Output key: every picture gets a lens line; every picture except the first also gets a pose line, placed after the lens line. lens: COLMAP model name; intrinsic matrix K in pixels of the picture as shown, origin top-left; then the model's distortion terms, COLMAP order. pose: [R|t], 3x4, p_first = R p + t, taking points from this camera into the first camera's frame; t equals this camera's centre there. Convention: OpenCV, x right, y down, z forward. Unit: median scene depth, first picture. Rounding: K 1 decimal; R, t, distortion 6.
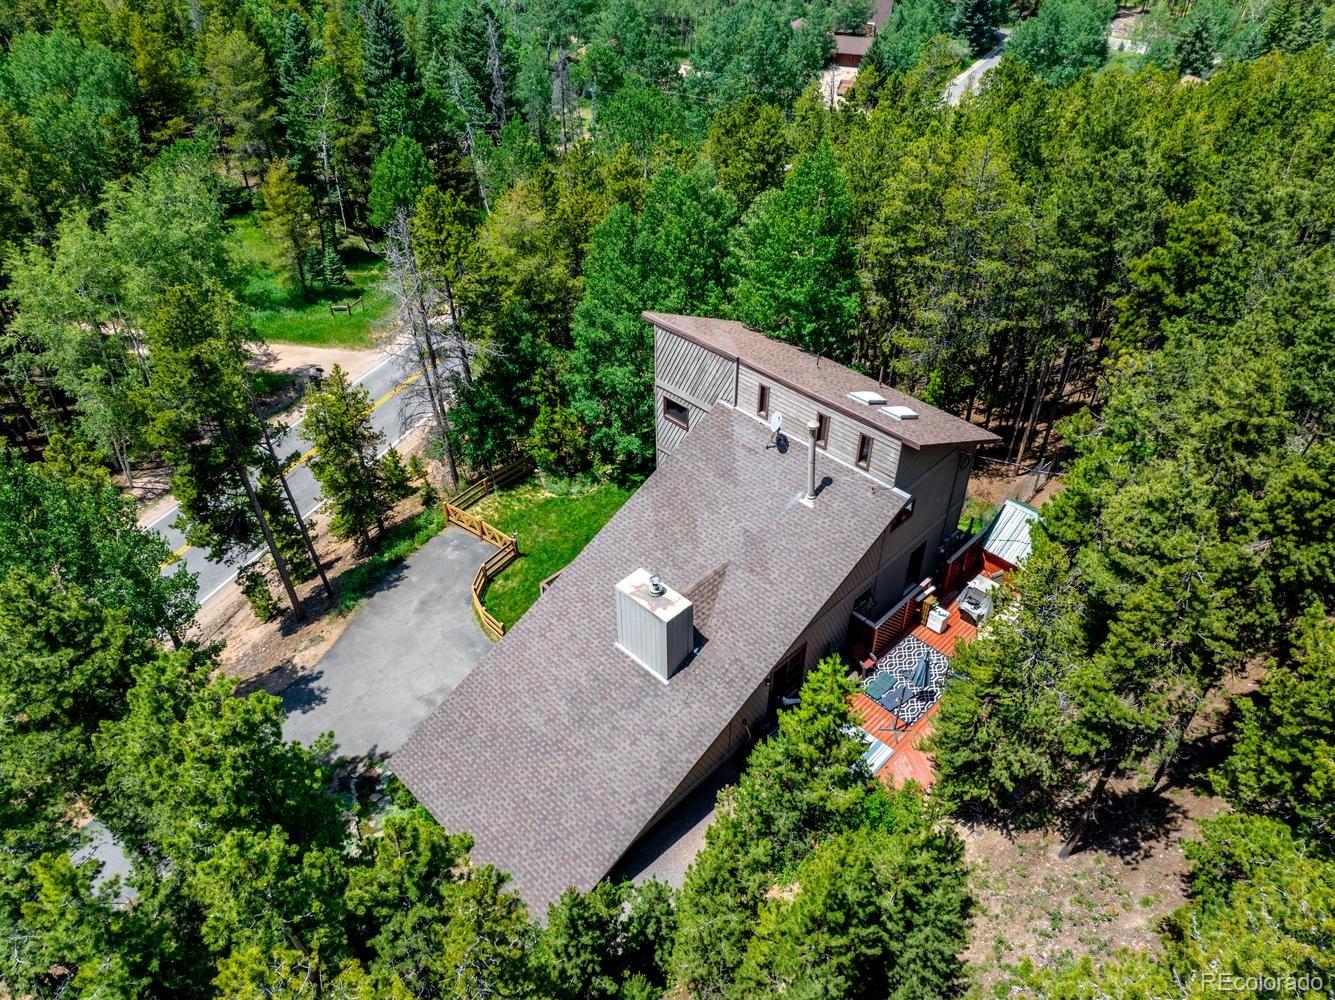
lens RADIAL K [[939.6, 0, 673.1], [0, 939.6, 500.1], [0, 0, 1]] dist [-0.035156, 0.000558]
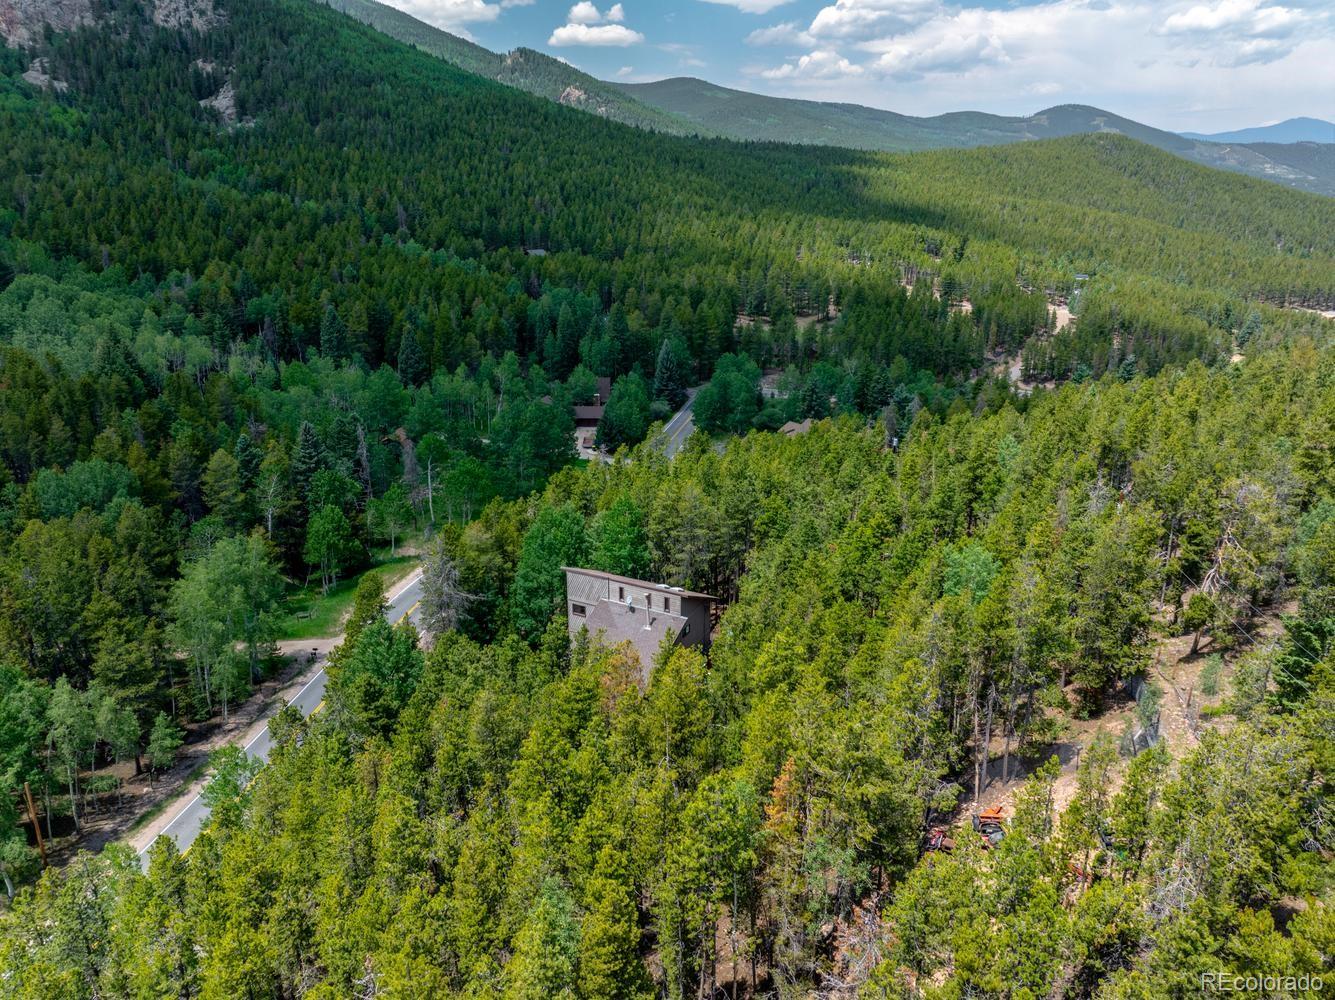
lens RADIAL K [[939.6, 0, 673.1], [0, 939.6, 500.1], [0, 0, 1]] dist [-0.035156, 0.000558]
pose [[0.956814, -0.095294, 0.274638, -0.363269], [0.181028, 0.934523, -0.306424, 0.376982], [-0.227455, 0.342908, 0.911416, -1.137721]]
